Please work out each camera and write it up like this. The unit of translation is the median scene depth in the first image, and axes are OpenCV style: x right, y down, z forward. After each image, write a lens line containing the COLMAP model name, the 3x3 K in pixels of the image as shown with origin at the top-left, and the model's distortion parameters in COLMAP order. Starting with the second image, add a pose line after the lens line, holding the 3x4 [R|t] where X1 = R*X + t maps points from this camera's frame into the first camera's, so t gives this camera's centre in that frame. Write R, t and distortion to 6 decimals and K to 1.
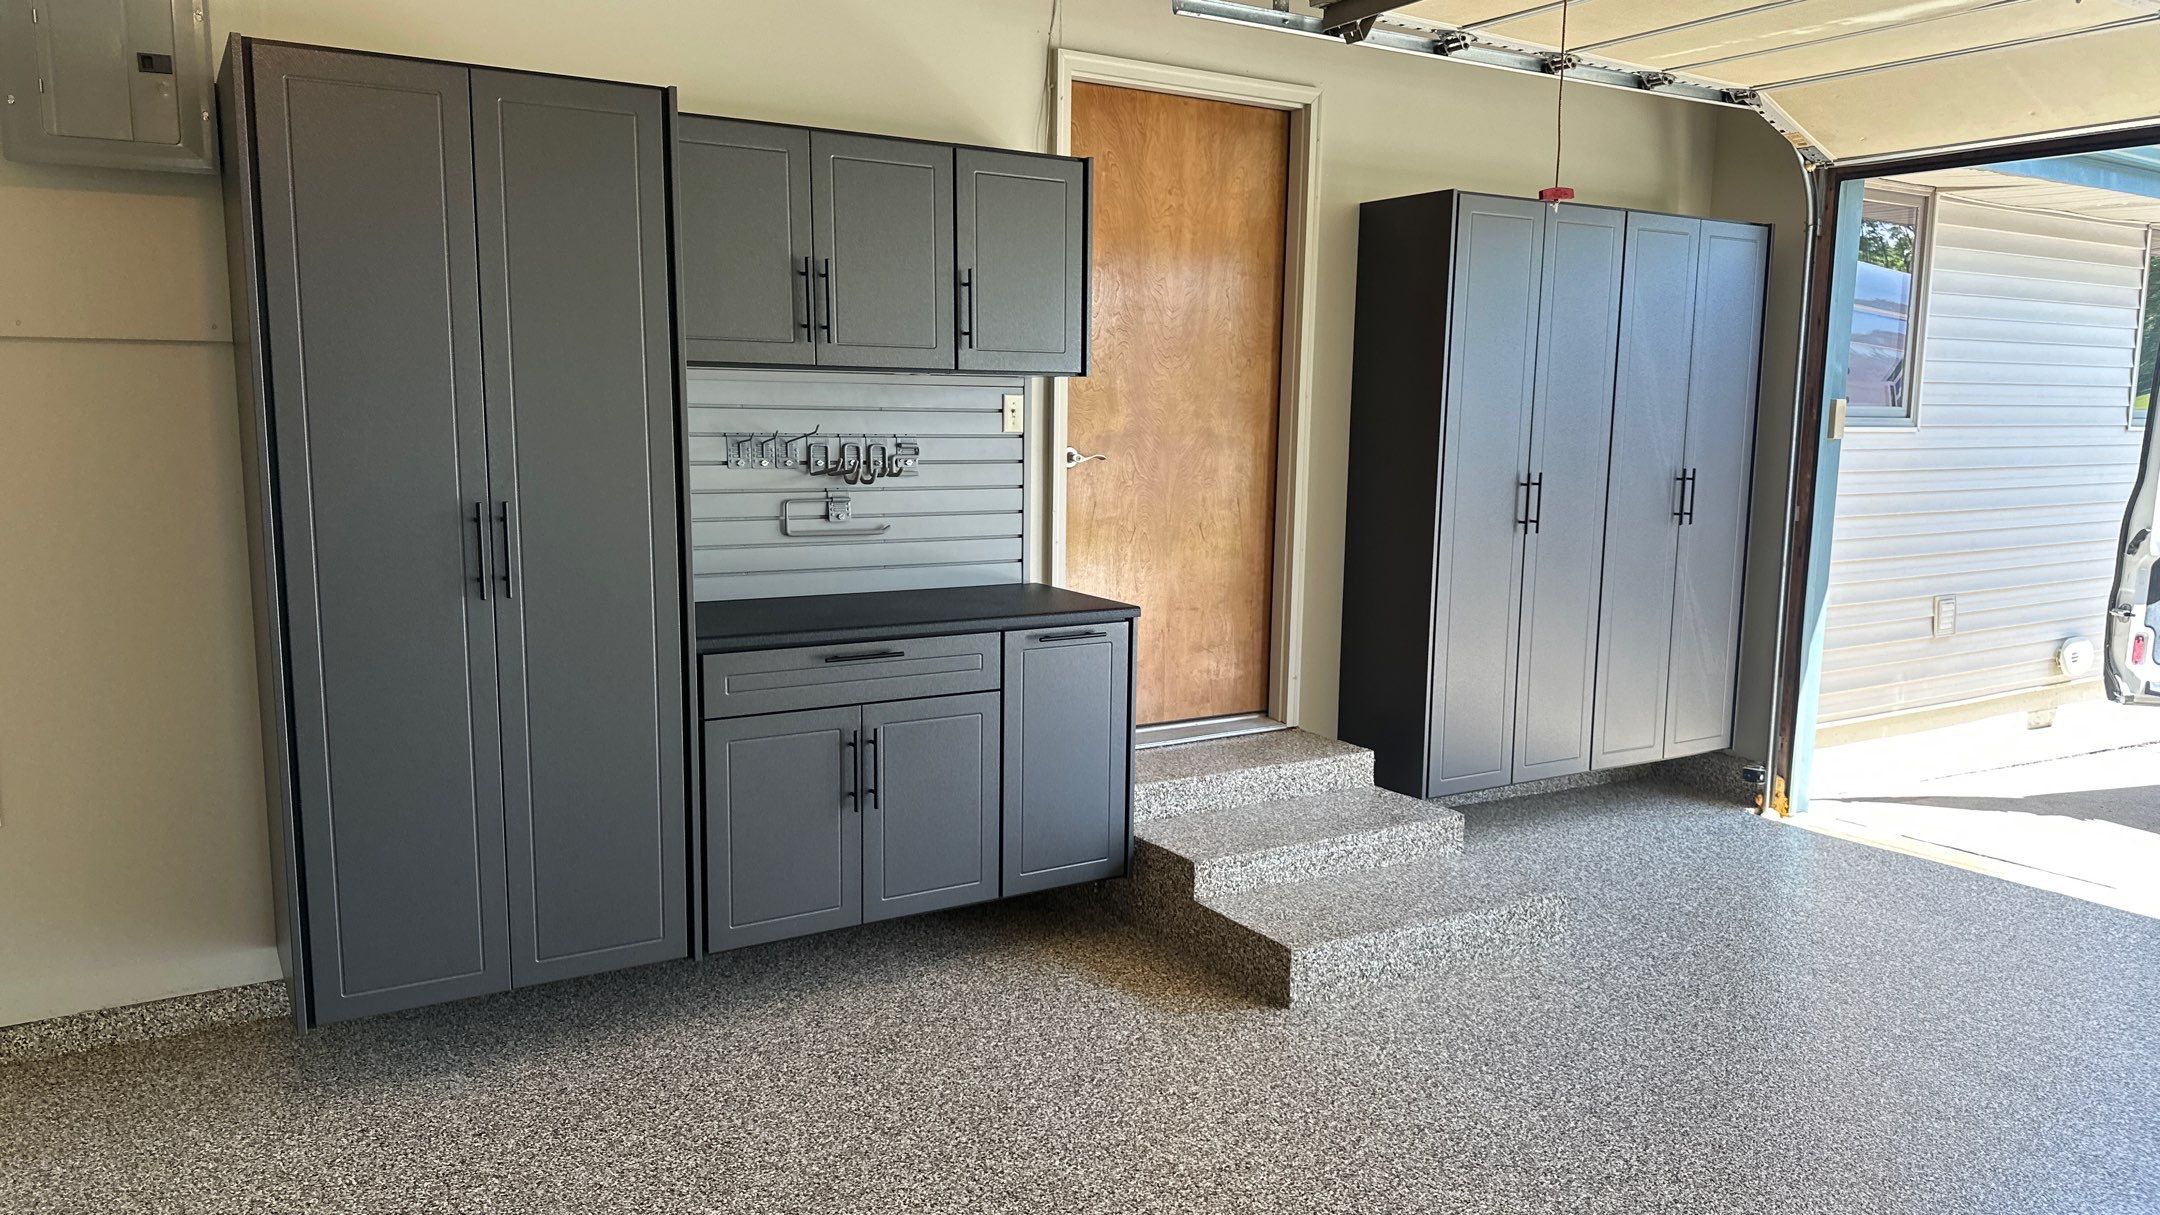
lens RADIAL K [[1511.9, 0, 1106.7], [0, 1511.9, 625.9], [0, 0, 1]] dist [0.171308, -0.335546]
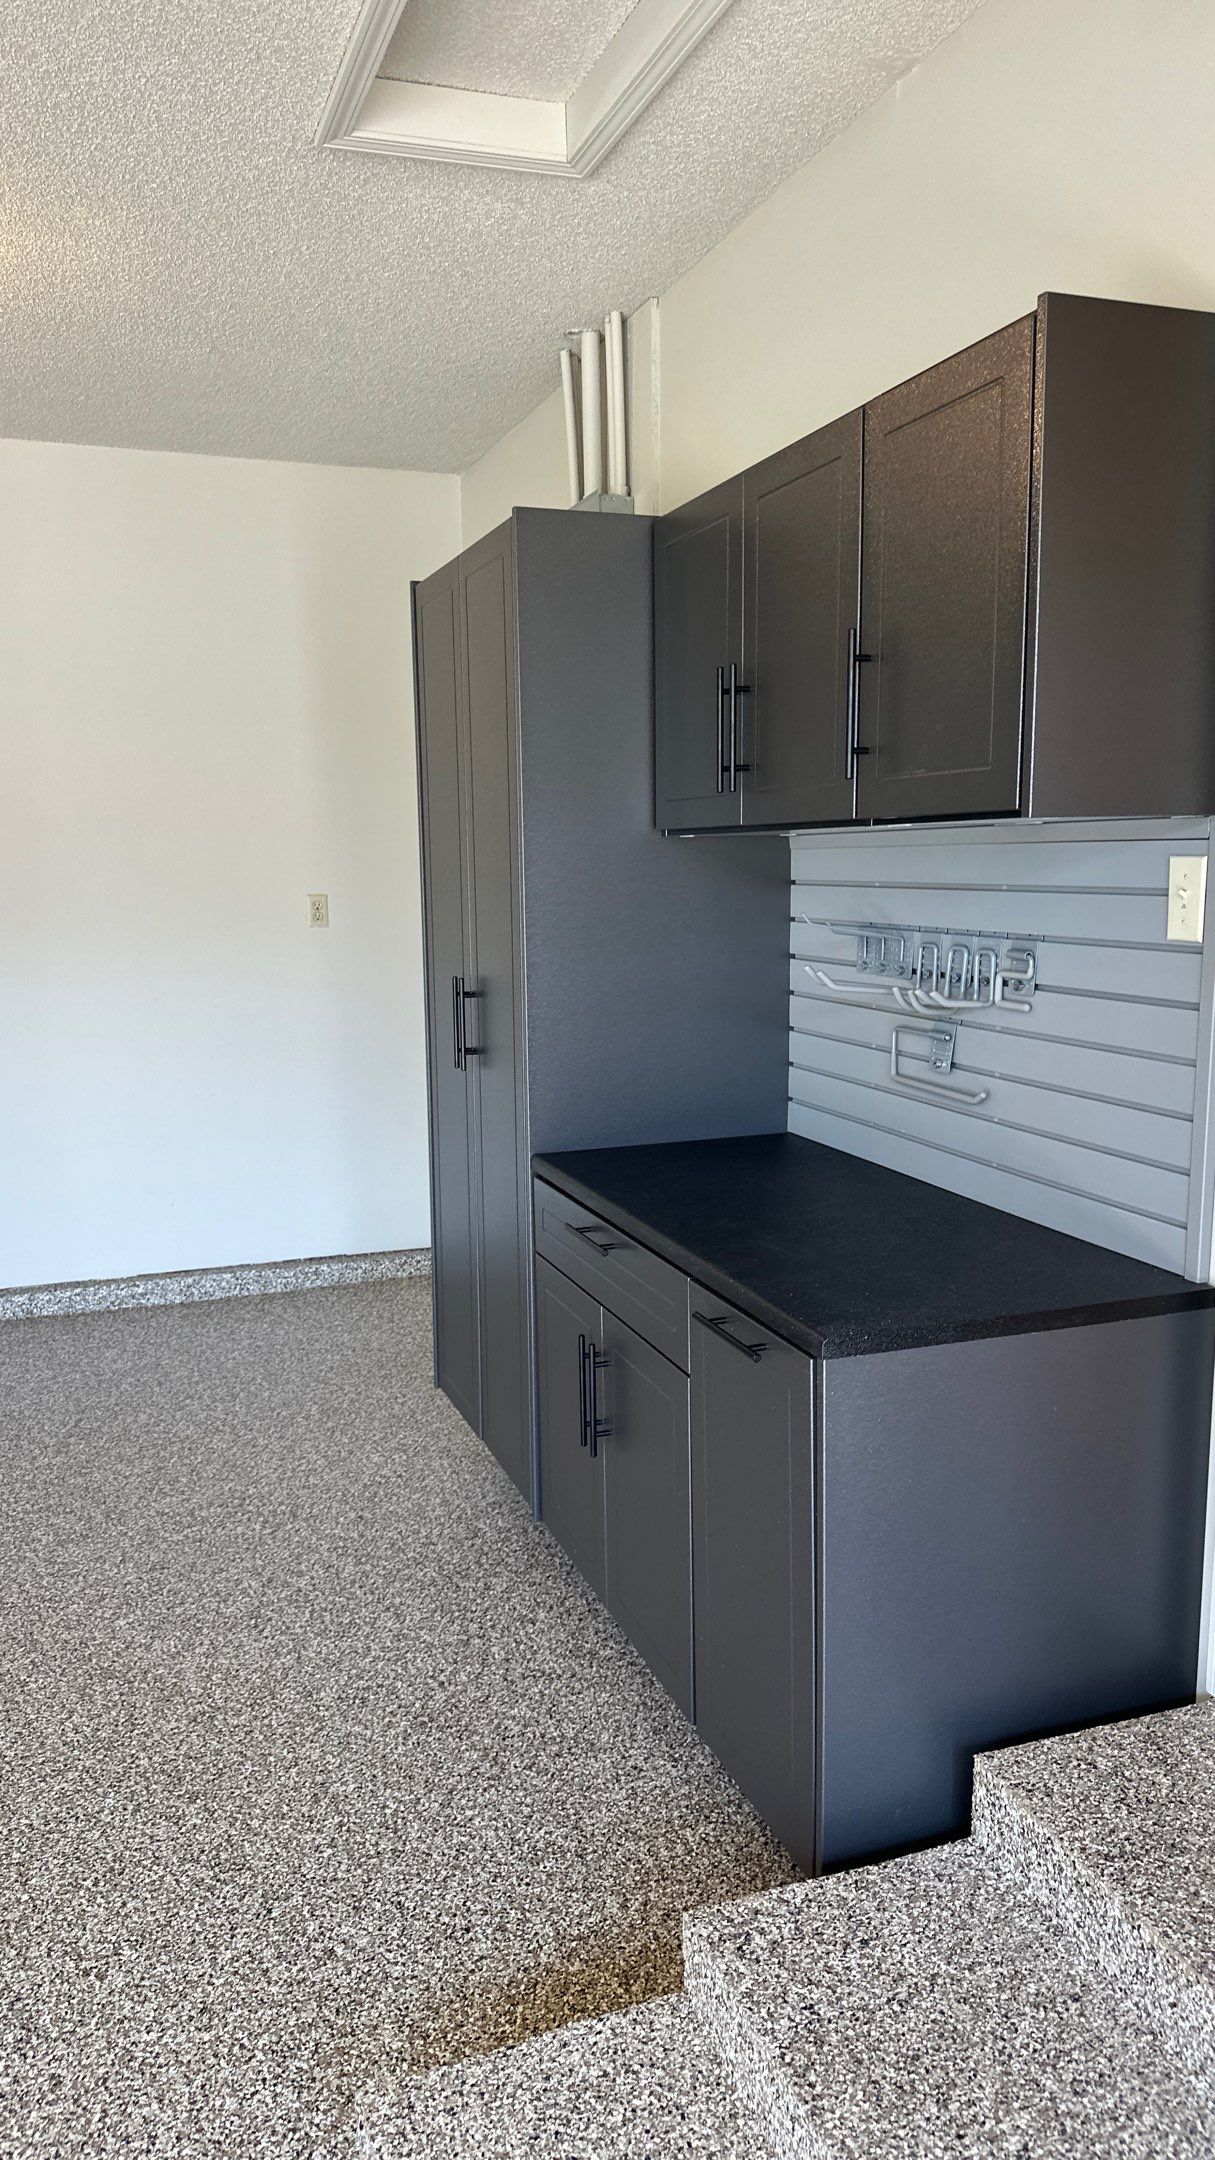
lens RADIAL K [[1512.2, 0, 596.4], [0, 1512.2, 1111.5], [0, 0, 1]] dist [0.158769, -0.304187]
pose [[-0.220336, 0.153867, -0.963212, 0.390624], [-0.135090, 0.973150, 0.186356, -0.129565], [0.966024, 0.171182, -0.193634, 0.862395]]
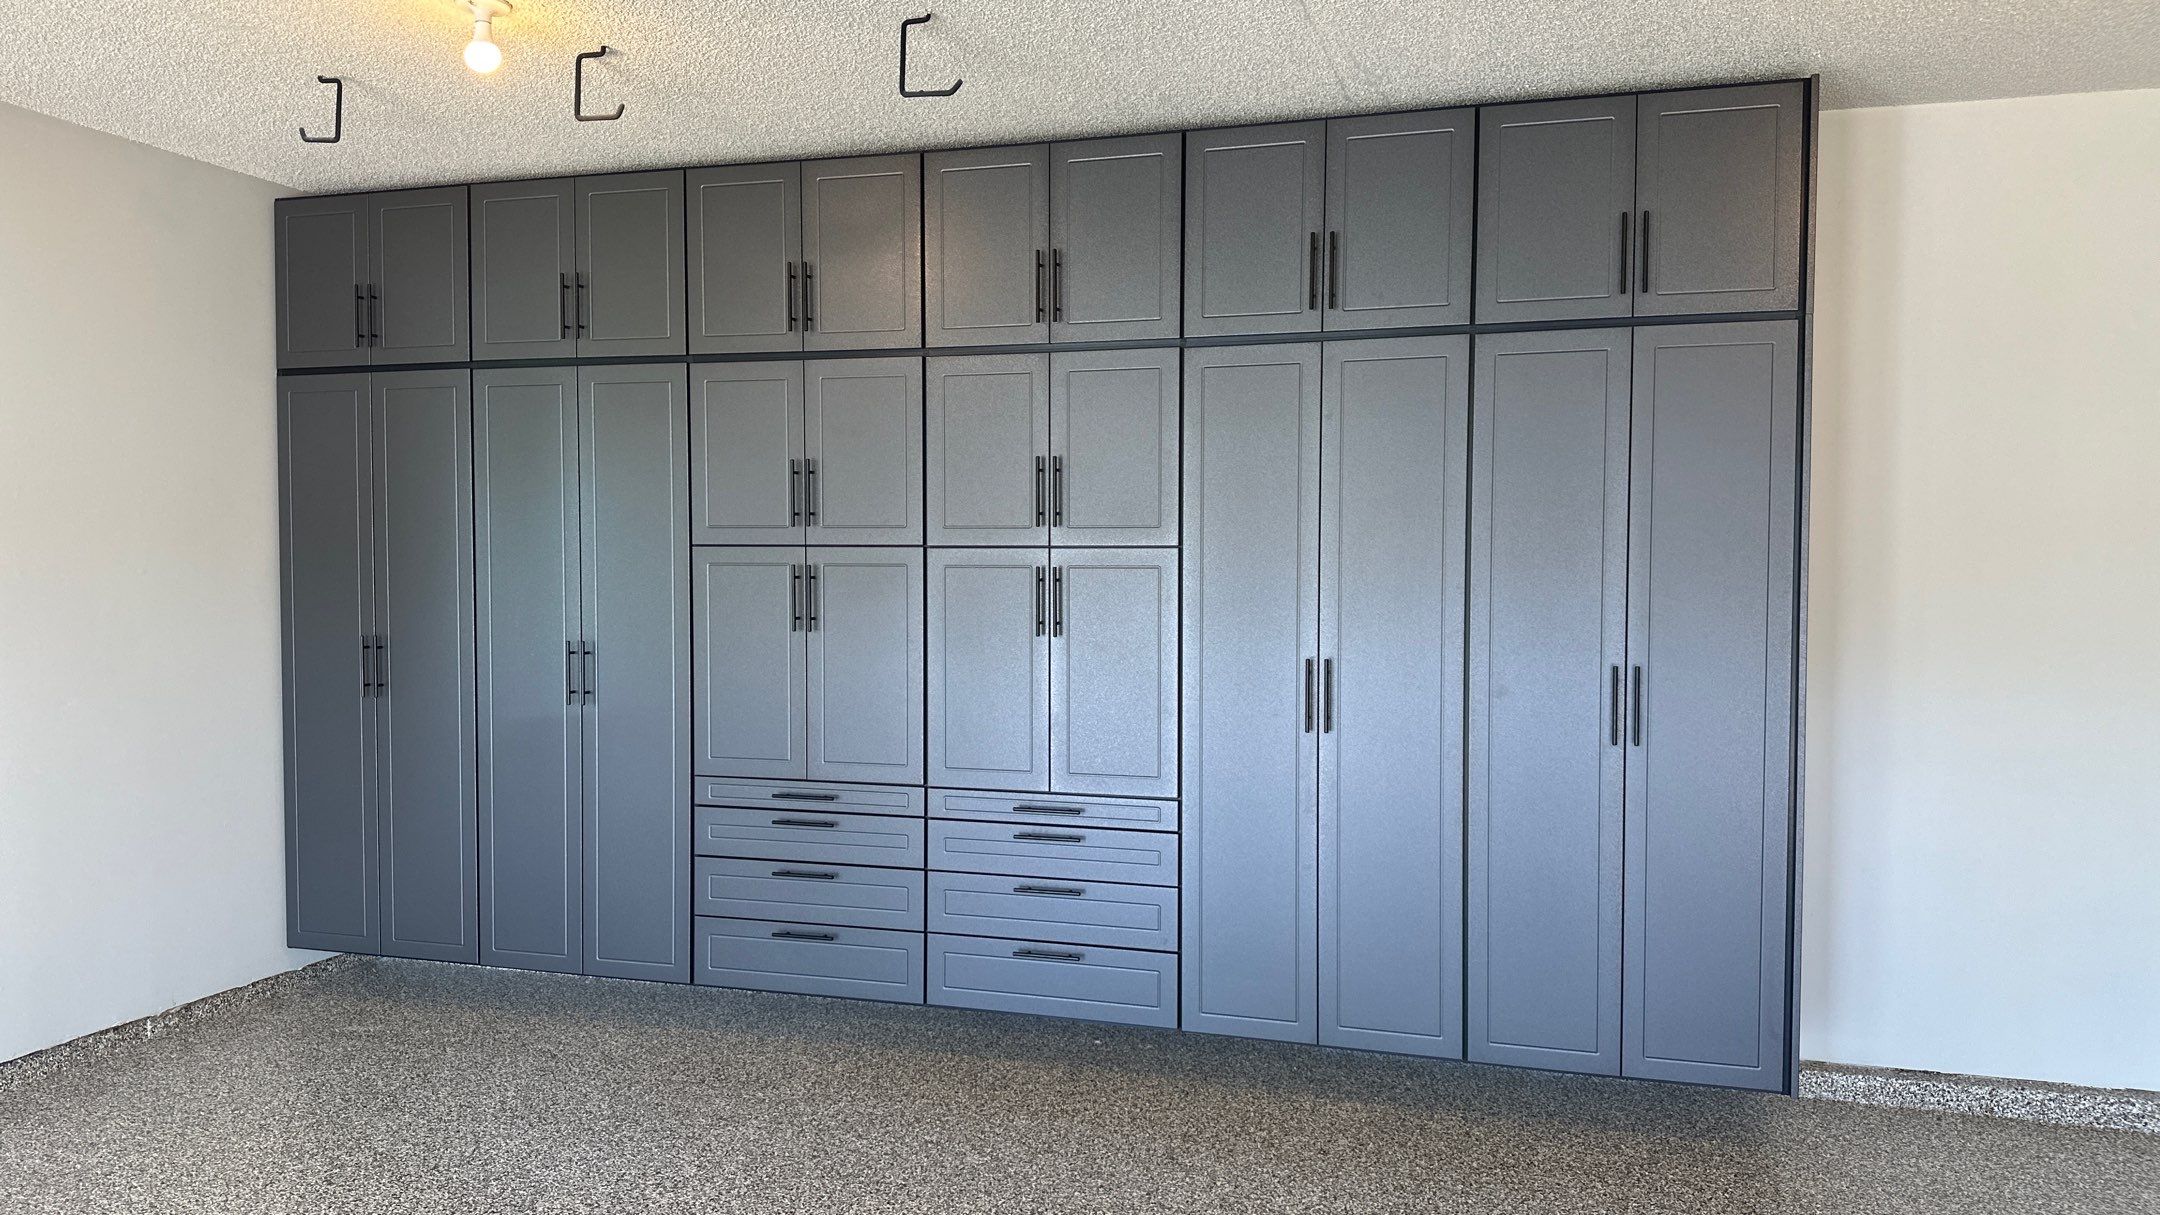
lens RADIAL K [[1516.1, 0, 1087.0], [0, 1516.1, 623.5], [0, 0, 1]] dist [0.163913, -0.311874]
pose [[-0.759888, 0.010818, -0.649964, 0.432951], [-0.107706, 0.983946, 0.142298, -0.087296], [0.641069, 0.178136, -0.746524, 0.581949]]
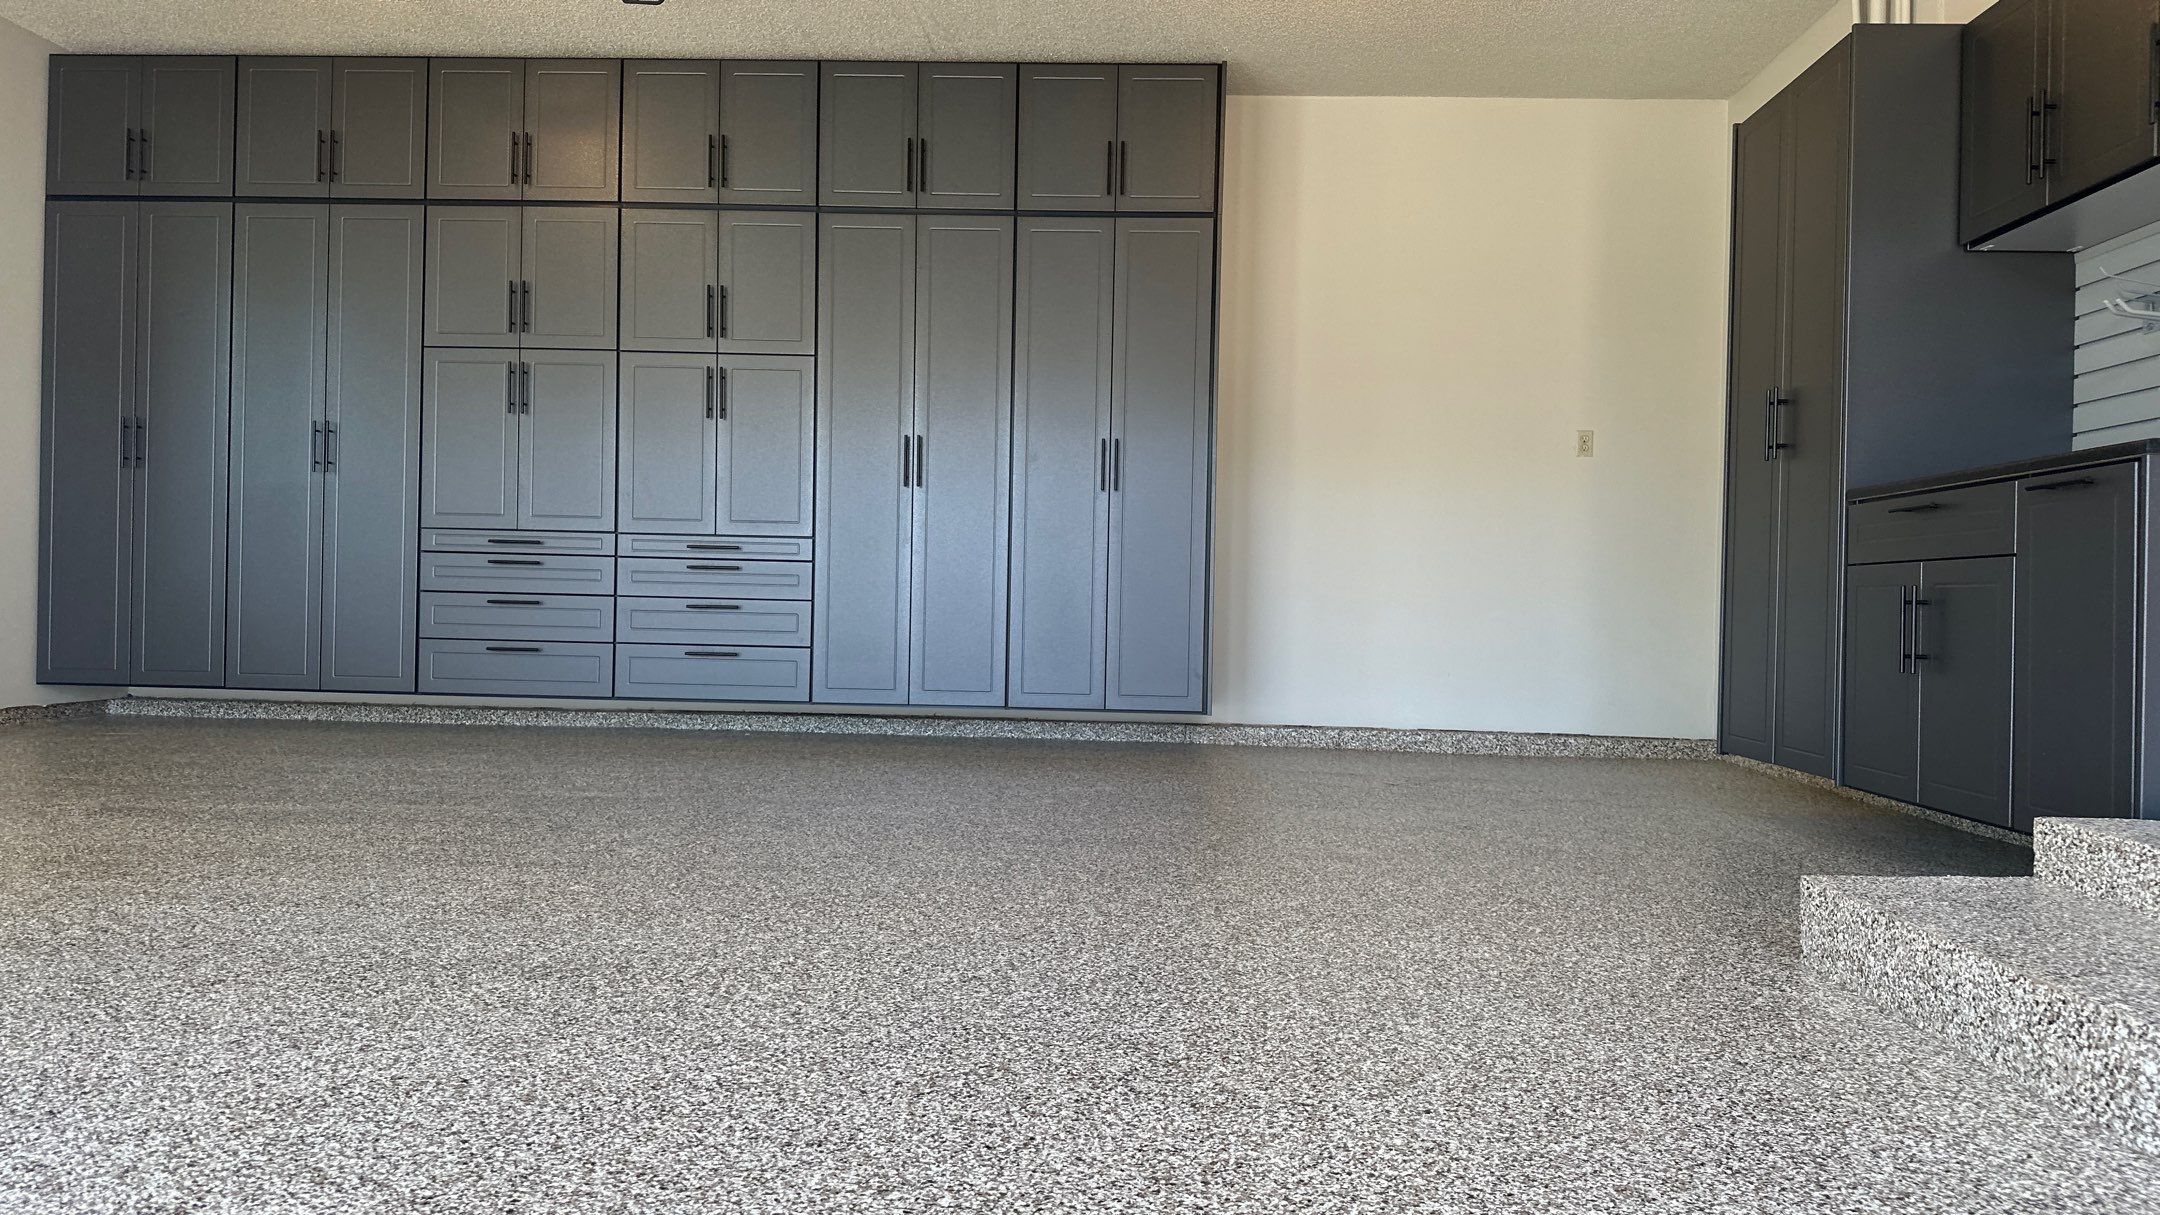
lens RADIAL K [[1523.7, 0, 1096.4], [0, 1523.7, 617.2], [0, 0, 1]] dist [0.052880, -0.075924]
pose [[-0.571384, -0.018592, -0.820472, 0.700374], [-0.147951, 0.985697, 0.080698, 0.065637], [0.807236, 0.167499, -0.565963, 0.871784]]
